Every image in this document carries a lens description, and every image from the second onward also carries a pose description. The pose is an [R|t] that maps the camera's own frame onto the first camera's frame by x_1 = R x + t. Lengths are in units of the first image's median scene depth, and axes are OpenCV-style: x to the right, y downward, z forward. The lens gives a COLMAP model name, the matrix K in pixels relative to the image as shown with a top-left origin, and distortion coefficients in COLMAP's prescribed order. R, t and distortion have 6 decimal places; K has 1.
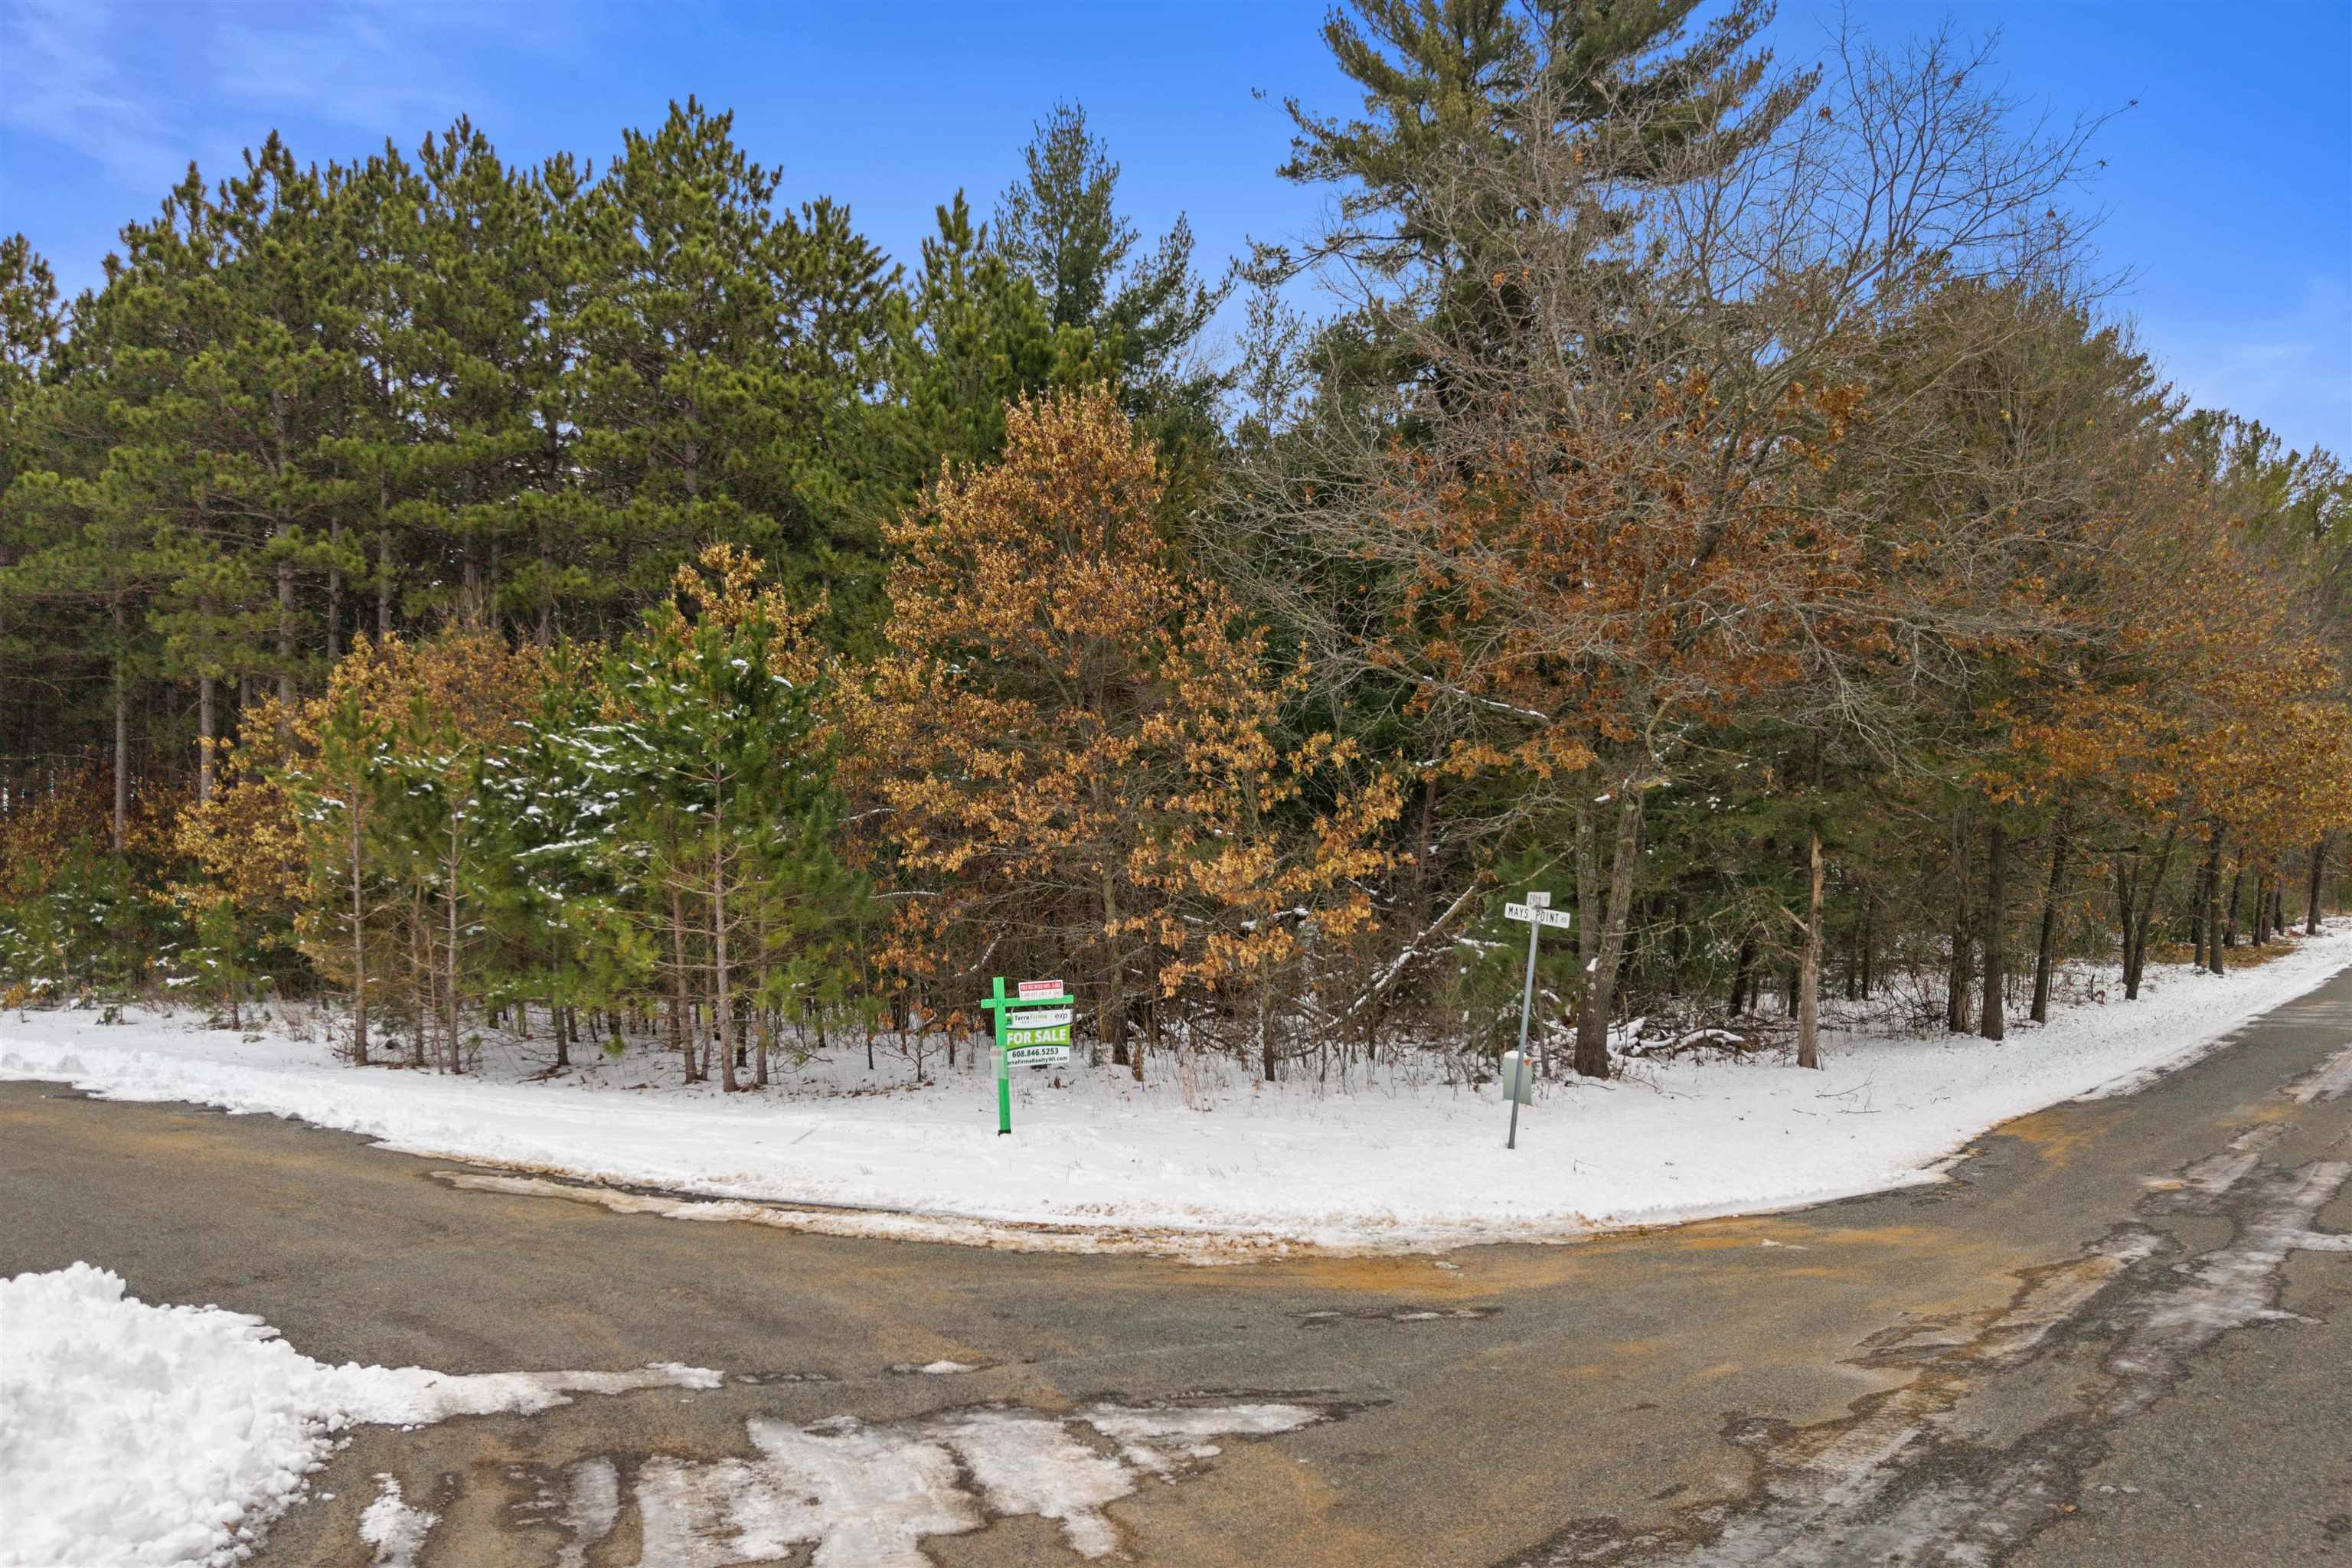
lens RADIAL K [[1845.9, 0, 1176.0], [0, 1845.9, 784.0], [0, 0, 1]] dist [0.006713, 0.004405]
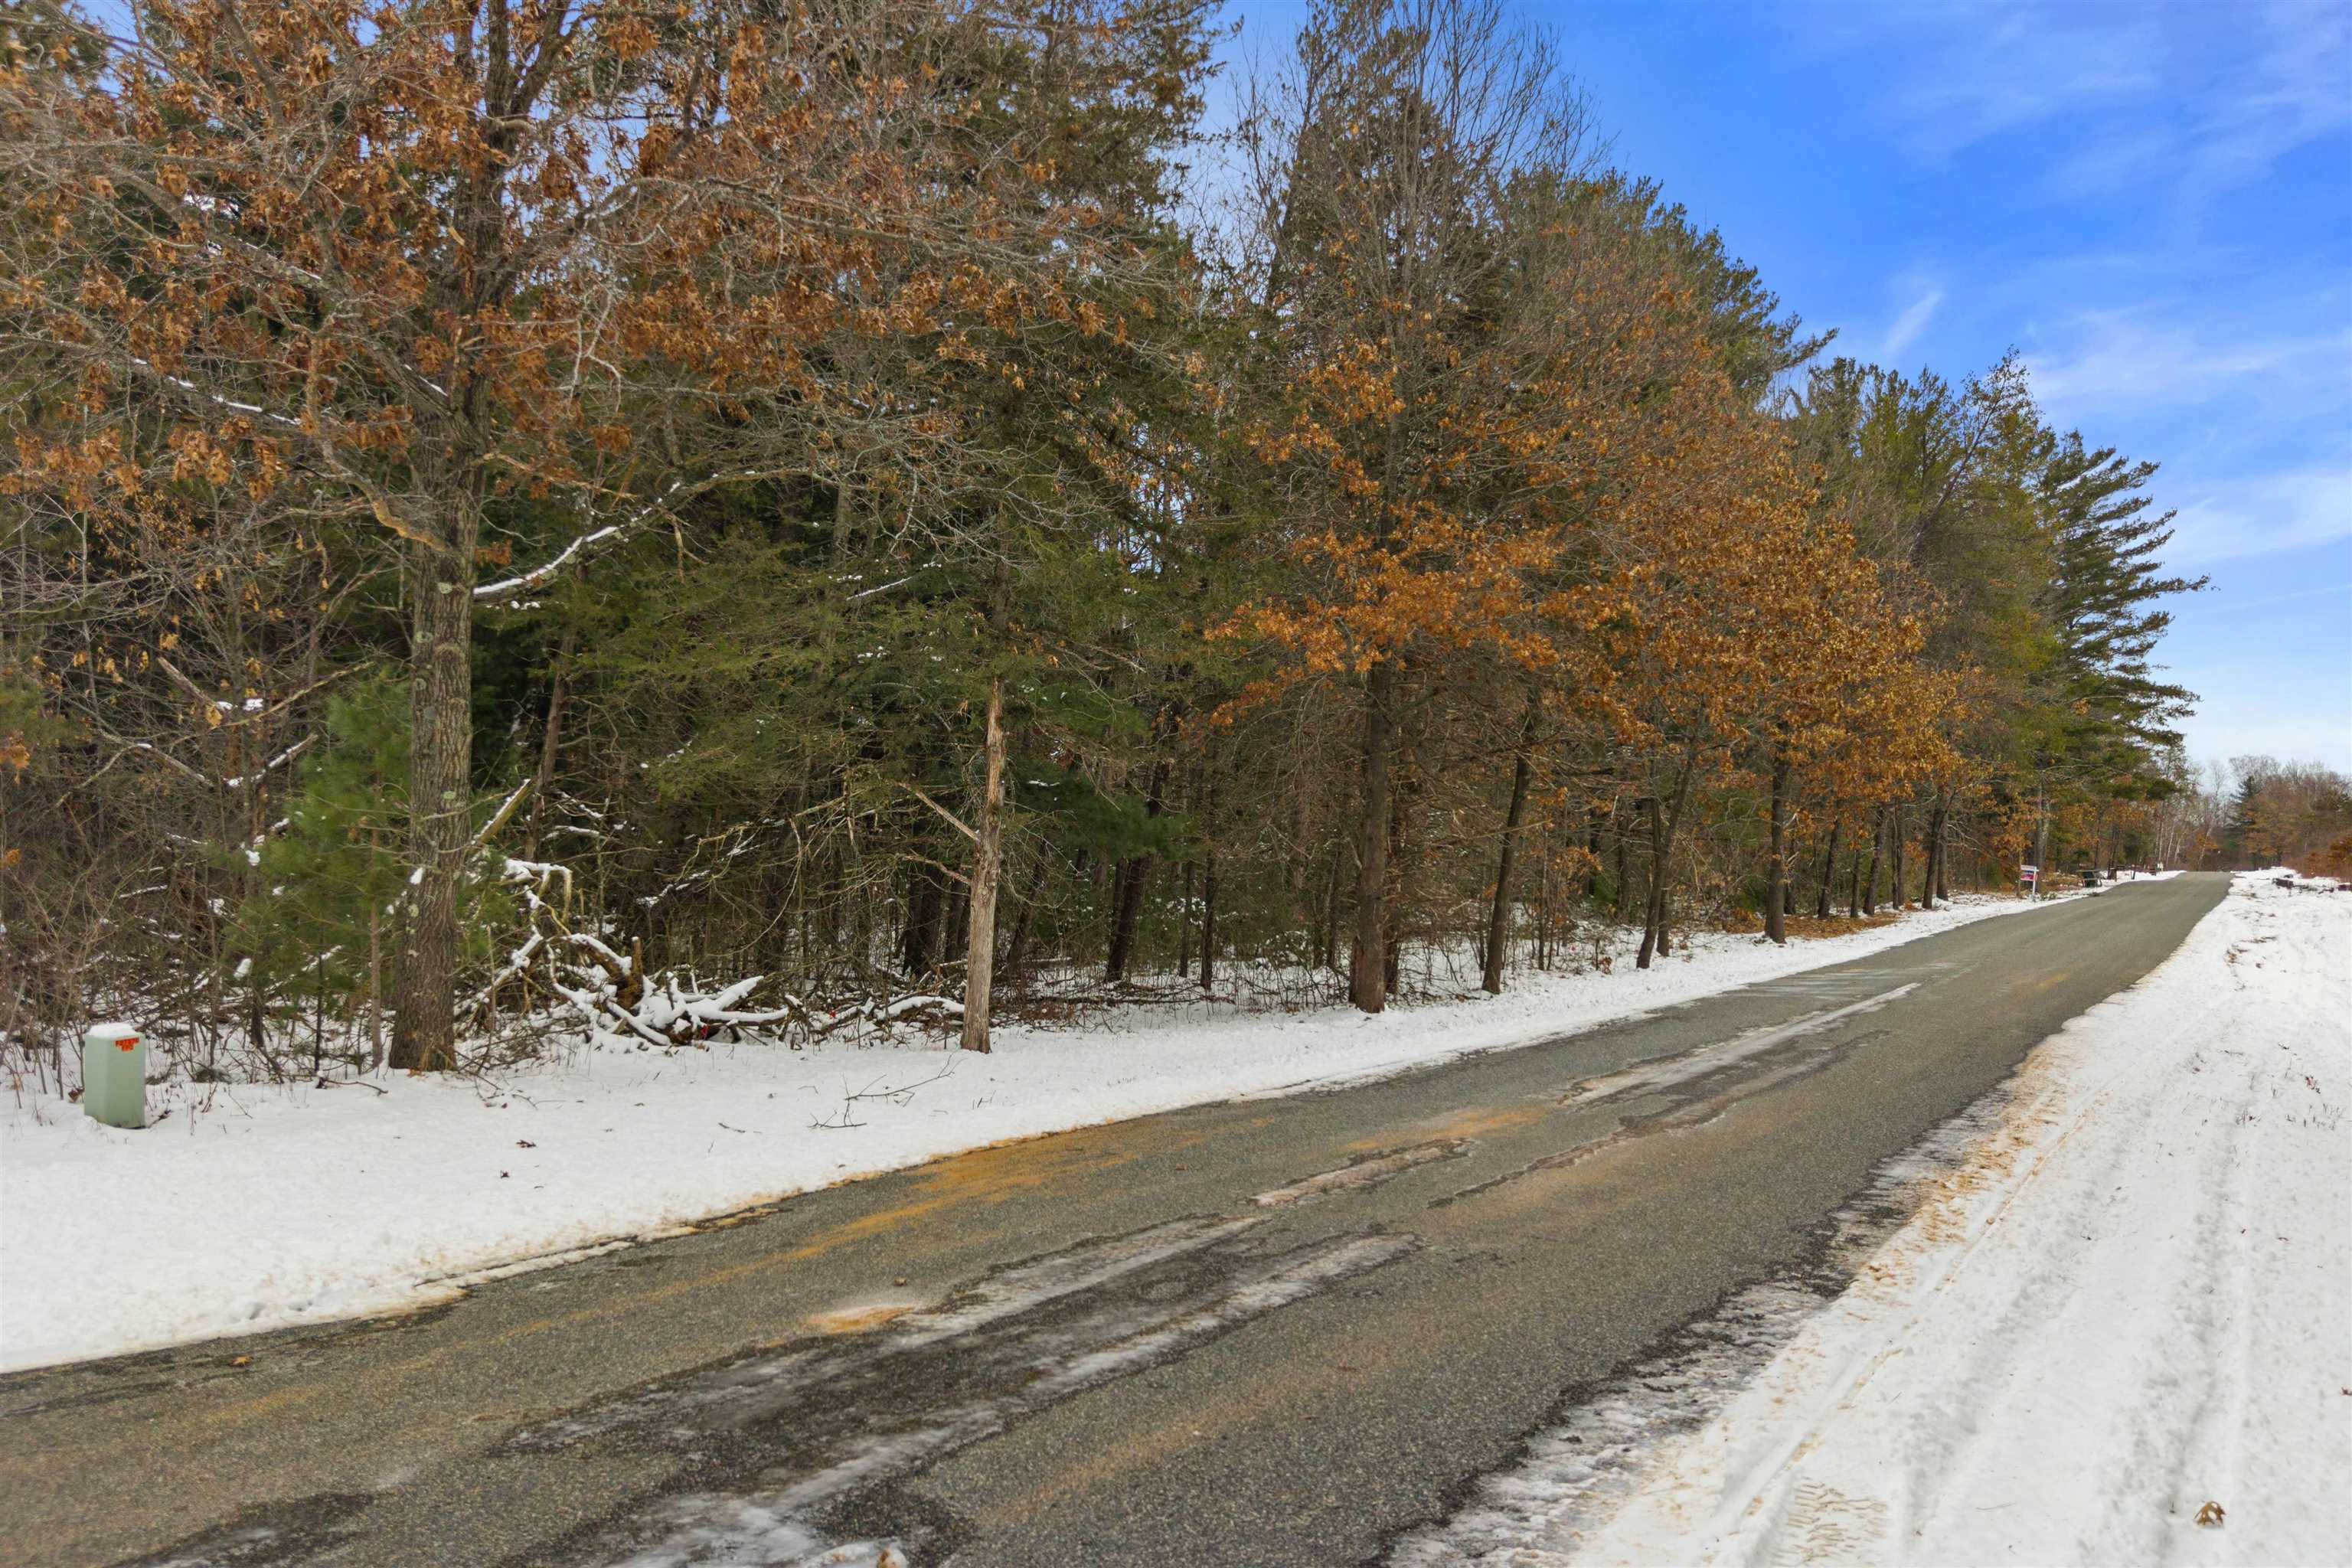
lens RADIAL K [[1839.4, 0, 1176.0], [0, 1839.4, 784.0], [0, 0, 1]] dist [0.010046, -0.098199]
pose [[0.992434, 0.010726, 0.122312, 0.190904], [-0.010994, 0.999938, 0.001513, 0.033002], [-0.122288, -0.002847, 0.992491, 0.200275]]
